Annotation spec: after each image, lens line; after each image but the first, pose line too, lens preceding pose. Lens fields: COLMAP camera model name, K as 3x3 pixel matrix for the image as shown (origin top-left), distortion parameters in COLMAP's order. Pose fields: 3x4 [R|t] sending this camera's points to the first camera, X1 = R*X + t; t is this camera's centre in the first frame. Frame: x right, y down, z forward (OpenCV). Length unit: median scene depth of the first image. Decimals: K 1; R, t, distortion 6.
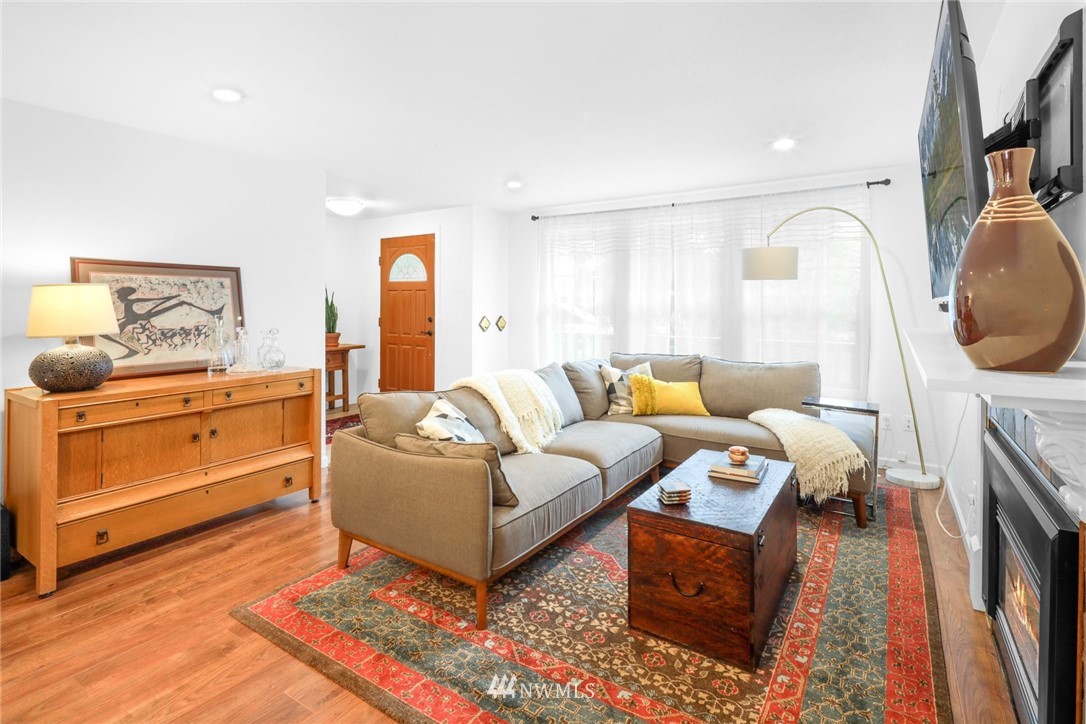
lens RADIAL K [[537.0, 0, 521.3], [0, 537.0, 302.7], [0, 0, 1]] dist [0.000592, -0.000970]
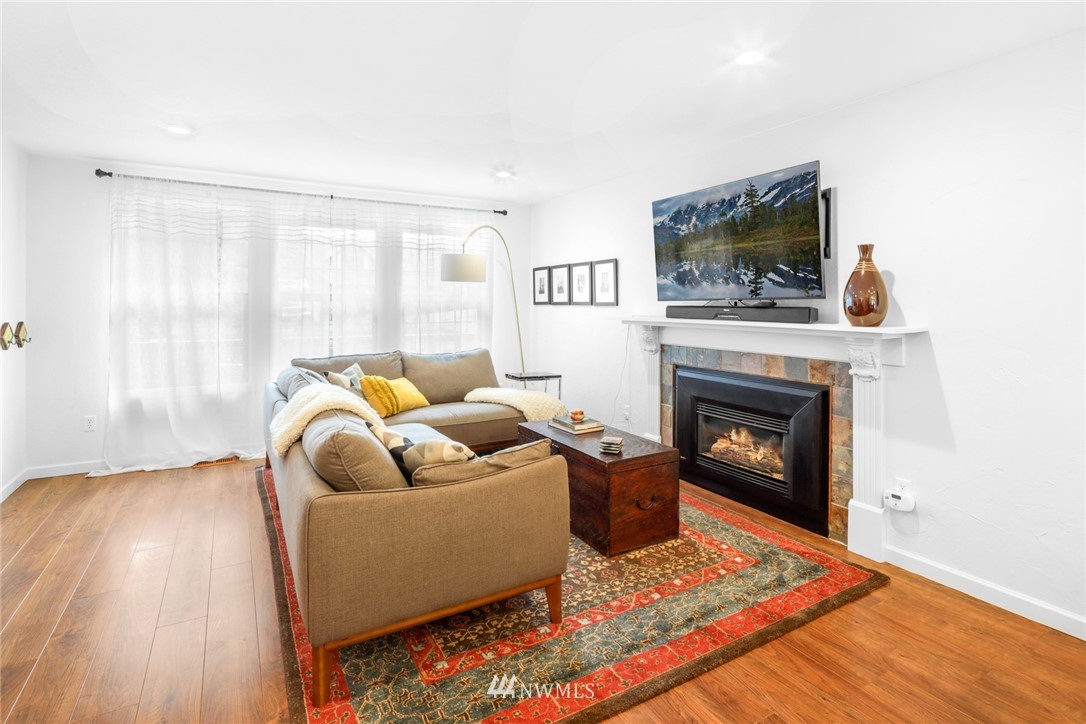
lens RADIAL K [[539.0, 0, 566.9], [0, 539.0, 305.1], [0, 0, 1]] dist [0.000790, 0.000035]
pose [[0.421580, -0.005067, 0.906777, -0.823673], [-0.001069, 0.999981, 0.006085, 0.002871], [-0.906790, -0.003535, 0.421567, 0.465120]]
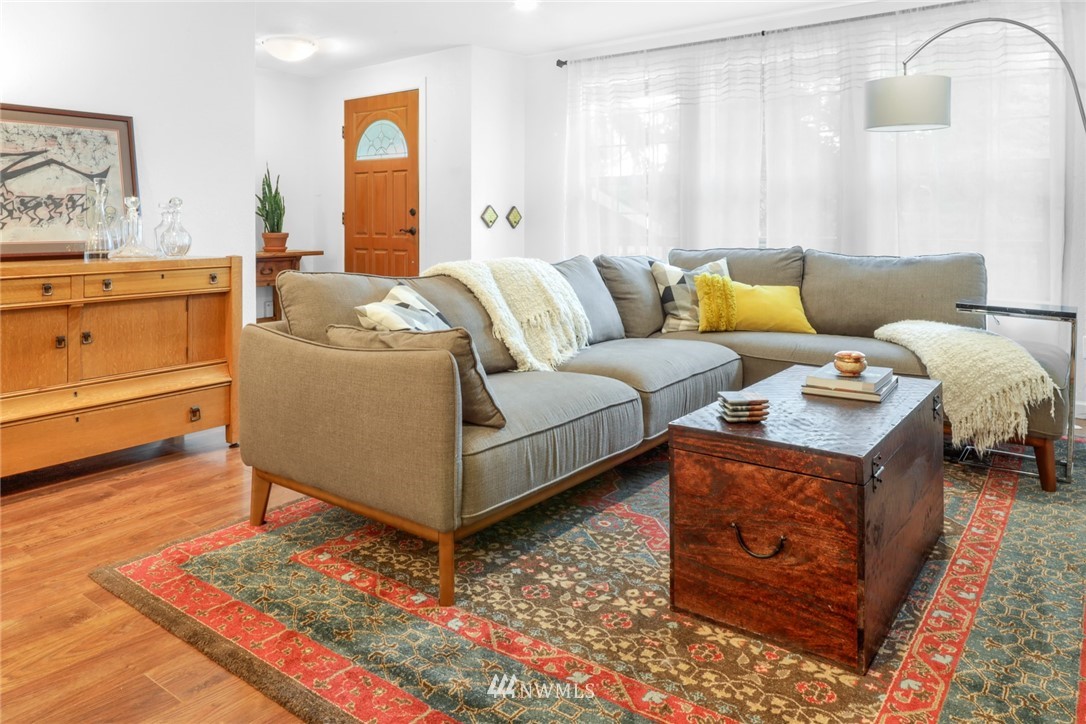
lens RADIAL K [[754.4, 0, 509.9], [0, 754.4, 222.7], [0, 0, 1]] dist [-0.007421, -0.006763]
pose [[0.997663, -0.004751, -0.068157, 0.058061], [0.004795, 0.999988, 0.000483, 0.112401], [0.068154, -0.000808, 0.997674, 0.064999]]
